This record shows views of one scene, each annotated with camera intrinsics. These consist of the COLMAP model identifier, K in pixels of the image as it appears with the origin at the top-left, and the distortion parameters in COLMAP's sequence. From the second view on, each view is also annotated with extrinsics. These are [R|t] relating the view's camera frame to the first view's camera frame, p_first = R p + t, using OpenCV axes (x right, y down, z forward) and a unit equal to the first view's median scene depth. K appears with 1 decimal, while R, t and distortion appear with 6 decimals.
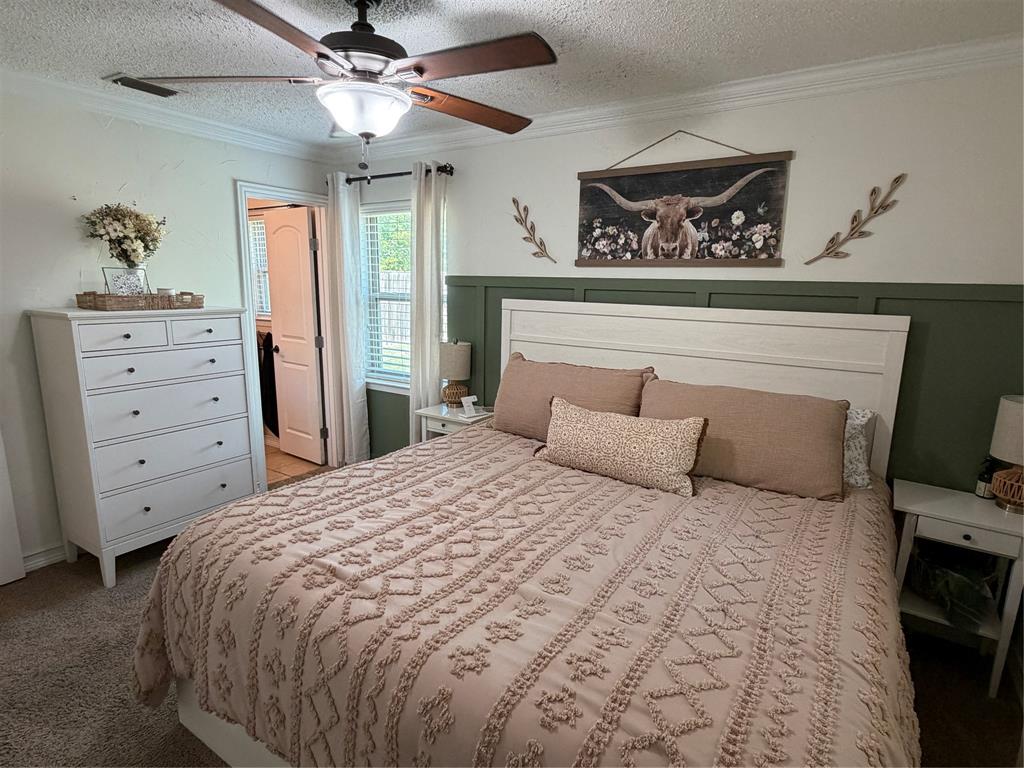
lens RADIAL K [[536.7, 0, 515.8], [0, 536.7, 387.2], [0, 0, 1]] dist [-0.024326, 0.000392]
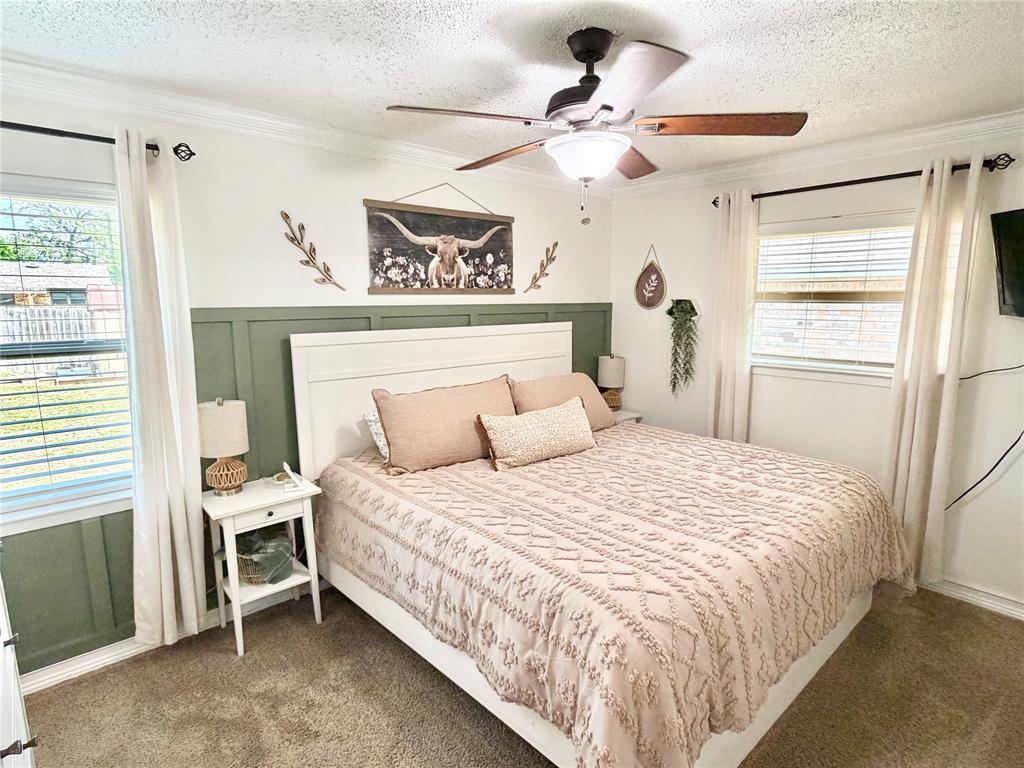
lens RADIAL K [[536.7, 0, 515.0], [0, 536.7, 380.0], [0, 0, 1]] dist [-0.024326, 0.000392]
pose [[0.269999, -0.150681, 0.950997, -0.837648], [0.209382, 0.973232, 0.094759, -0.123261], [-0.939819, 0.173537, 0.294321, 0.548053]]
